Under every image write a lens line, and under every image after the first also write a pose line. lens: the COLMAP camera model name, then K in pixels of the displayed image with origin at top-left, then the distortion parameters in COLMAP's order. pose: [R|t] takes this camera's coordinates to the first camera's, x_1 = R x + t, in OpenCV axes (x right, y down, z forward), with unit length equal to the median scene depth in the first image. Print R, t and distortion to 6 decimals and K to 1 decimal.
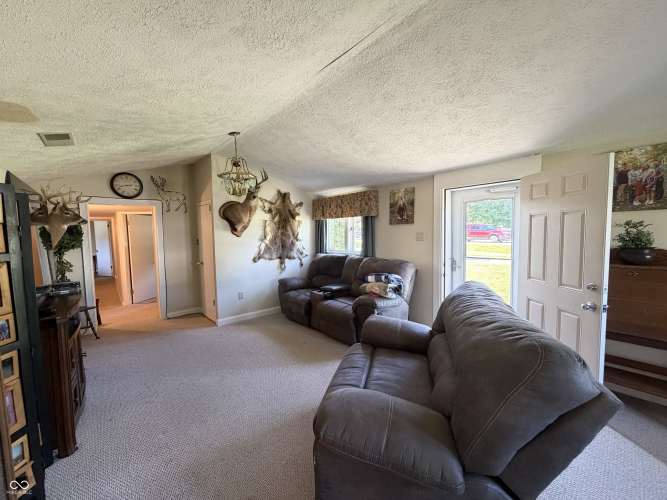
lens RADIAL K [[266.0, 0, 334.5], [0, 266.0, 249.6], [0, 0, 1]] dist [-0.000050, -0.000052]
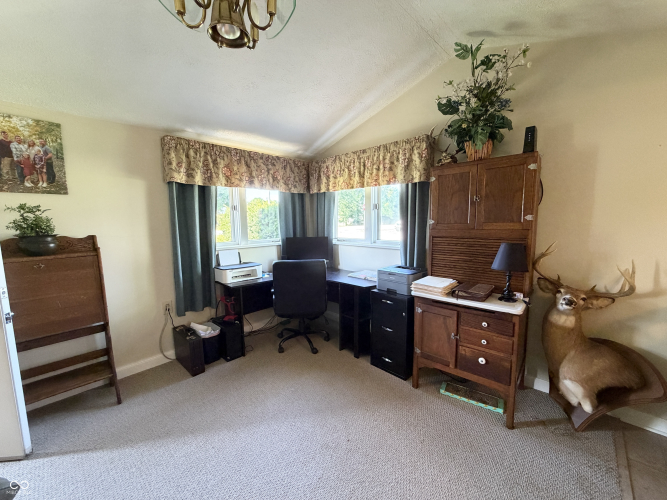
lens RADIAL K [[266.0, 0, 331.6], [0, 266.0, 249.8], [0, 0, 1]] dist [-0.000050, -0.000052]
pose [[-0.082483, -0.091917, 0.992345, 0.099527], [0.075172, 0.992327, 0.098163, 0.013261], [-0.993753, 0.082693, -0.074940, 0.059819]]
